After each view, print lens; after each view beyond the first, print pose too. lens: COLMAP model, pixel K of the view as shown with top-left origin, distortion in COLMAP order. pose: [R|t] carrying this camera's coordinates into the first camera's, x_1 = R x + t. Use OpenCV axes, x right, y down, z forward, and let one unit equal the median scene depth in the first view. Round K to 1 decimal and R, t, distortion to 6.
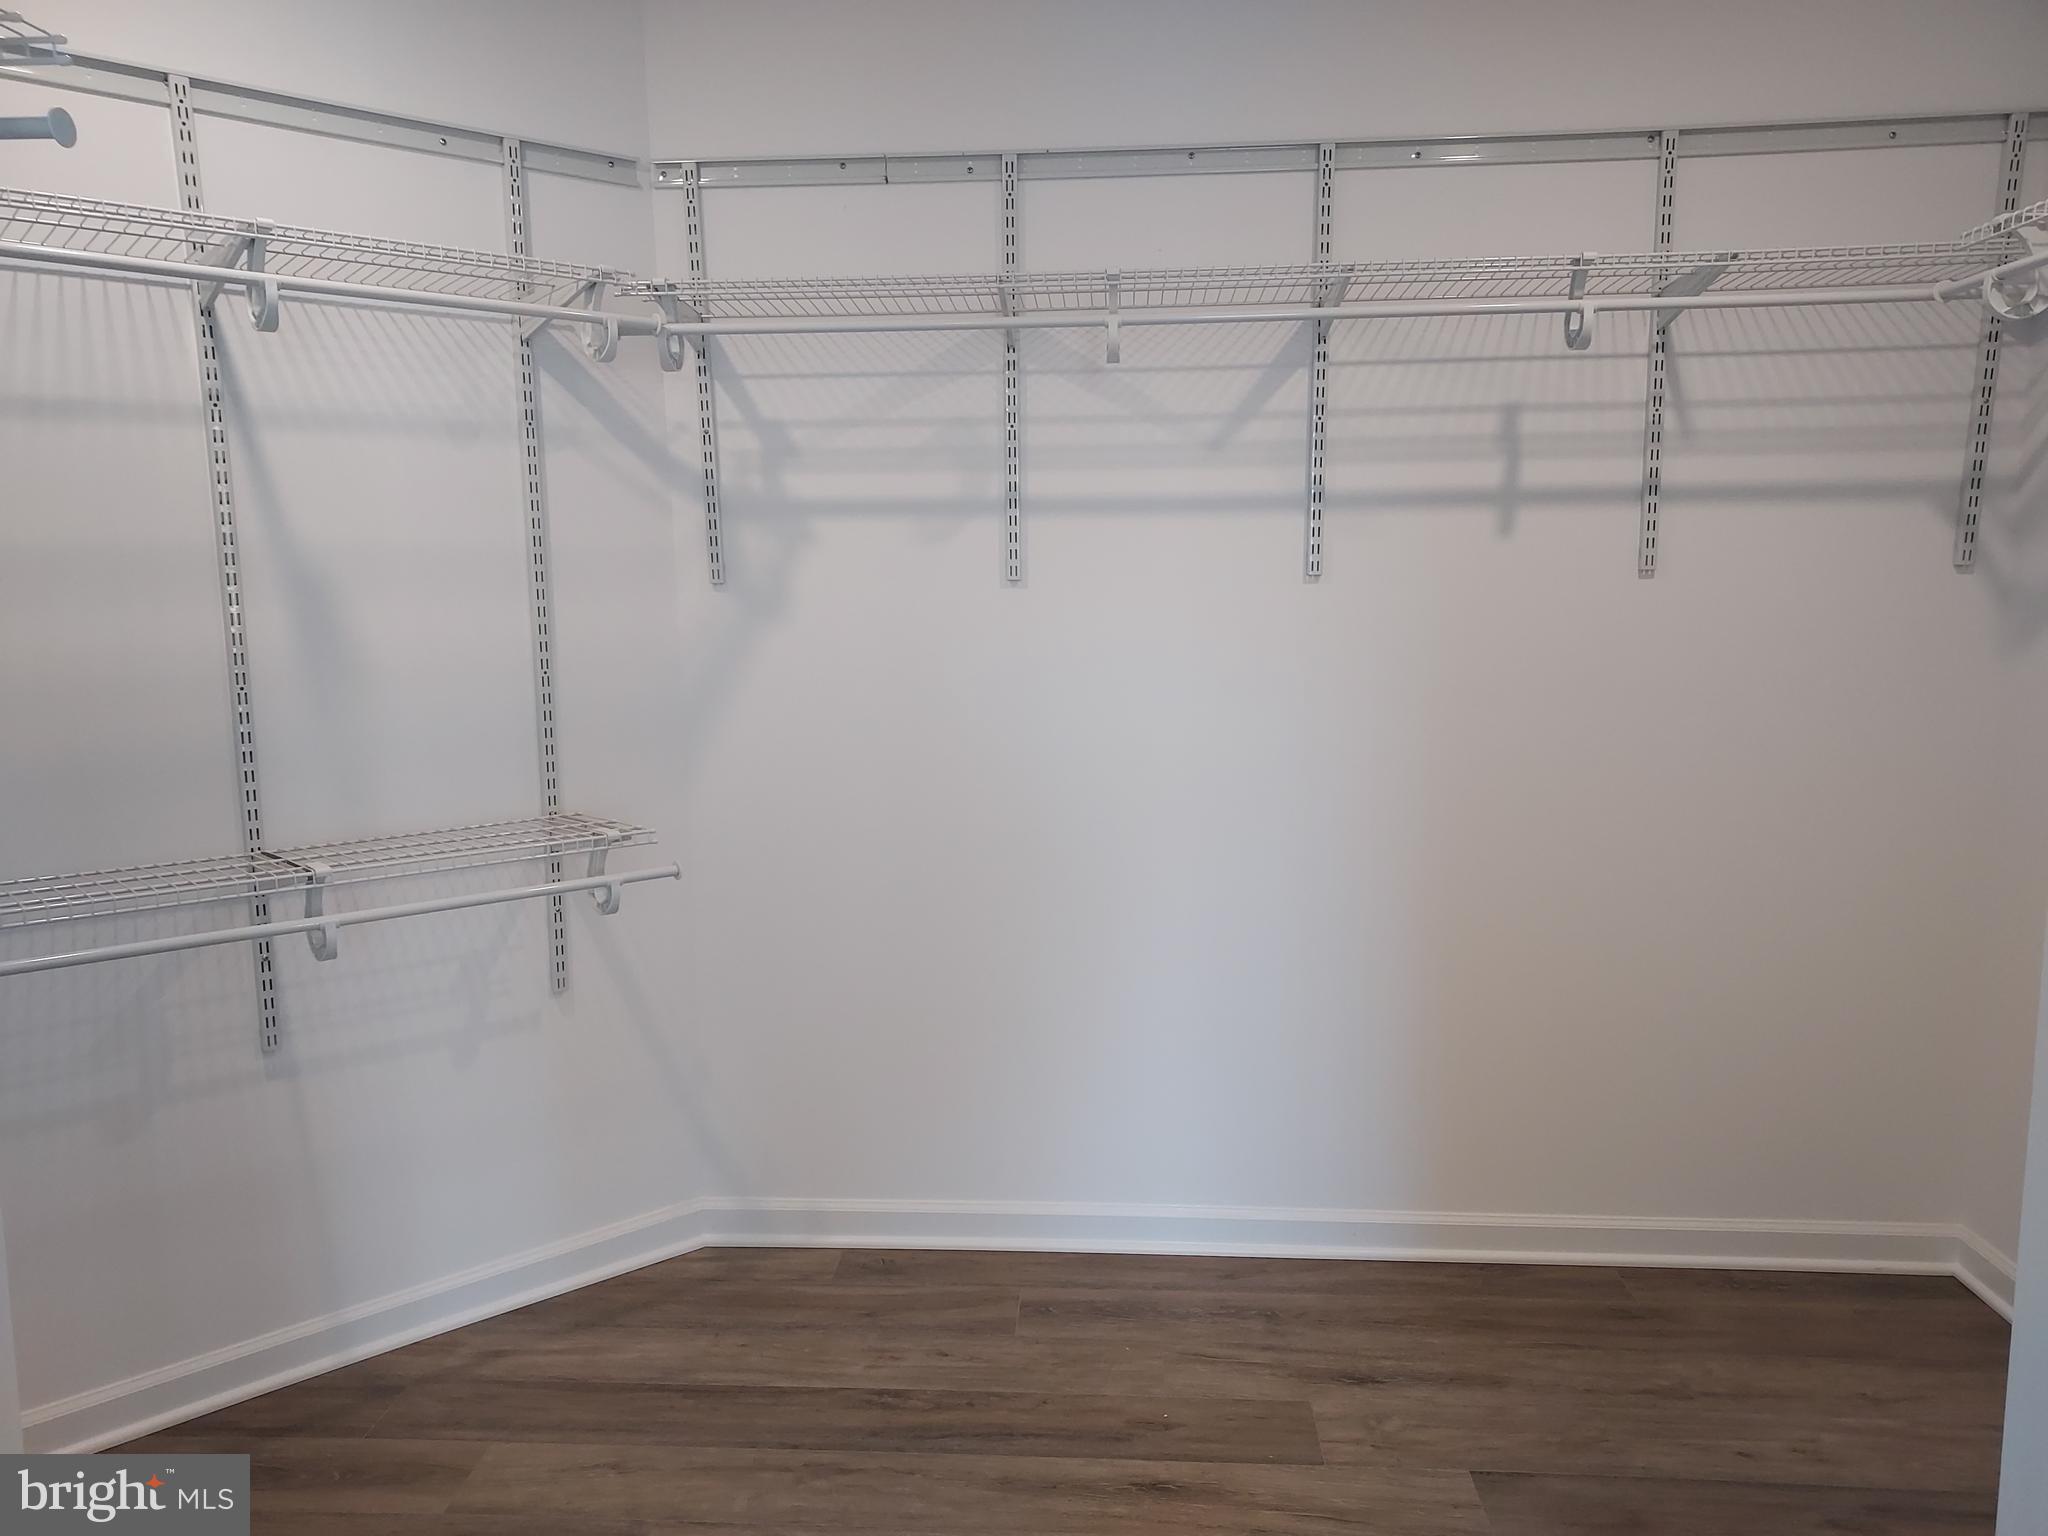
lens RADIAL K [[1500.9, 0, 1031.0], [0, 1500.9, 773.0], [0, 0, 1]] dist [0.044612, -0.012728]
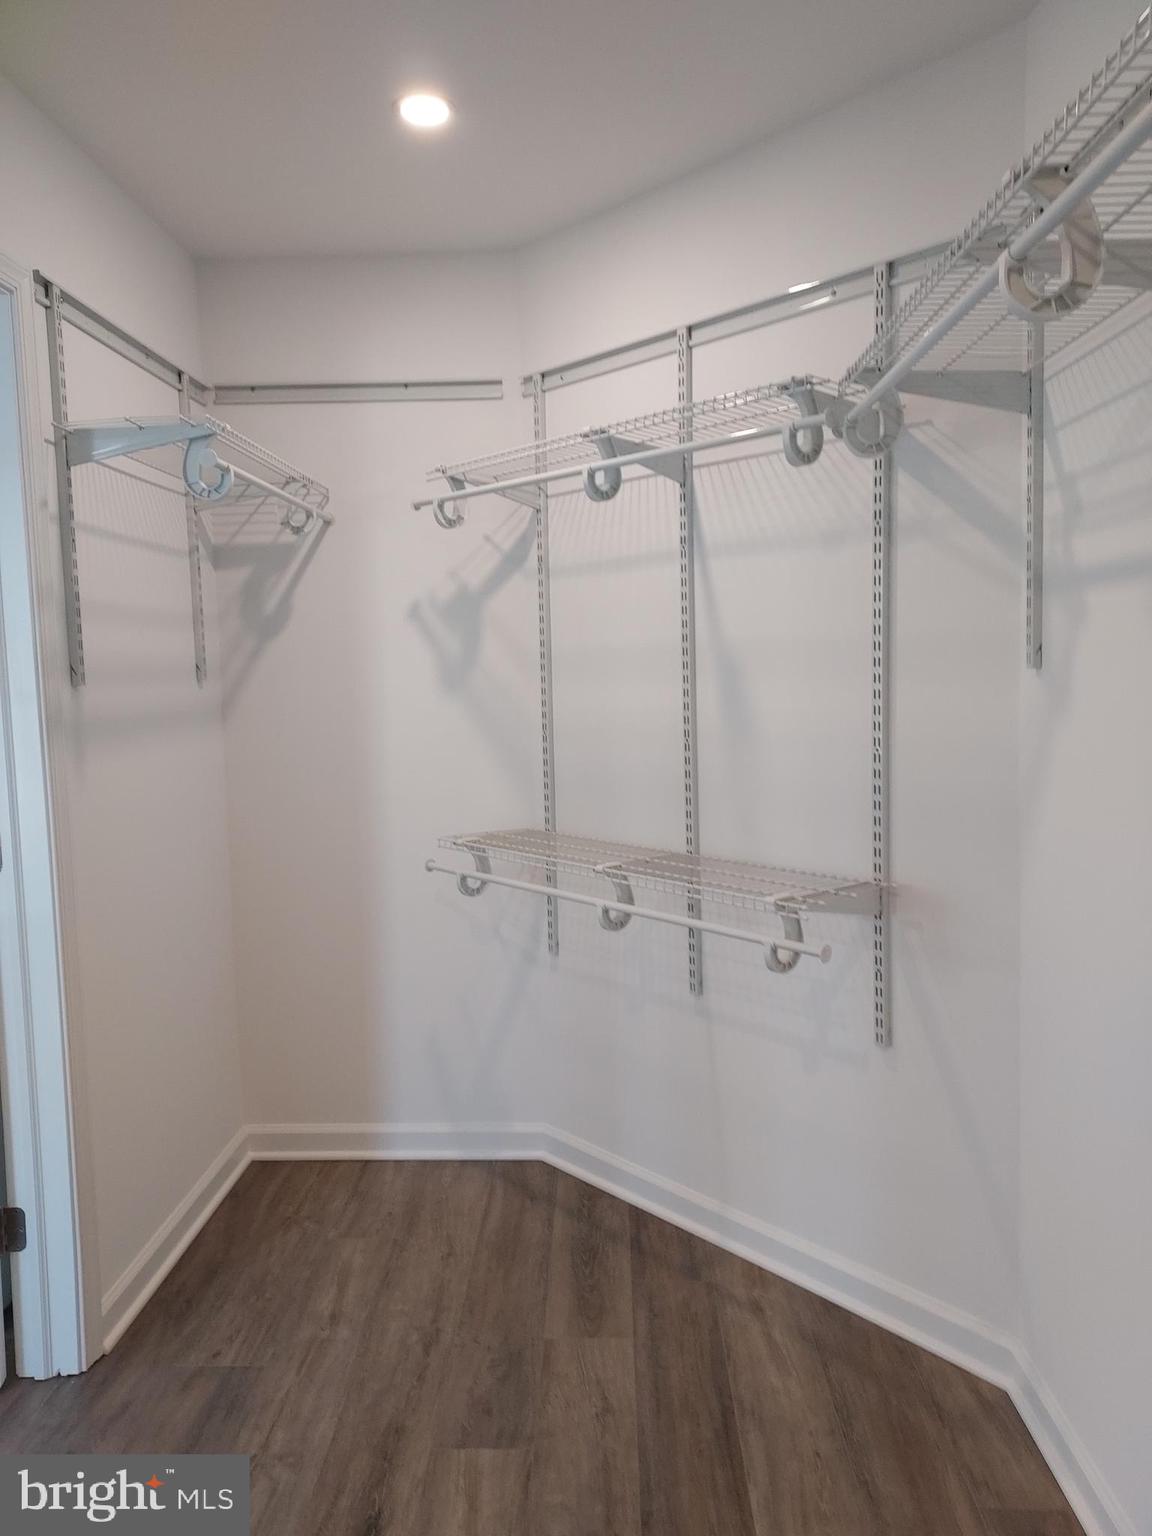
lens RADIAL K [[1125.7, 0, 579.9], [0, 1125.7, 767.2], [0, 0, 1]] dist [0.044612, -0.012728]
pose [[0.026220, 0.098845, -0.994757, 0.496898], [-0.120590, 0.988145, 0.095010, -0.108552], [0.992356, 0.117467, 0.037829, 0.780427]]
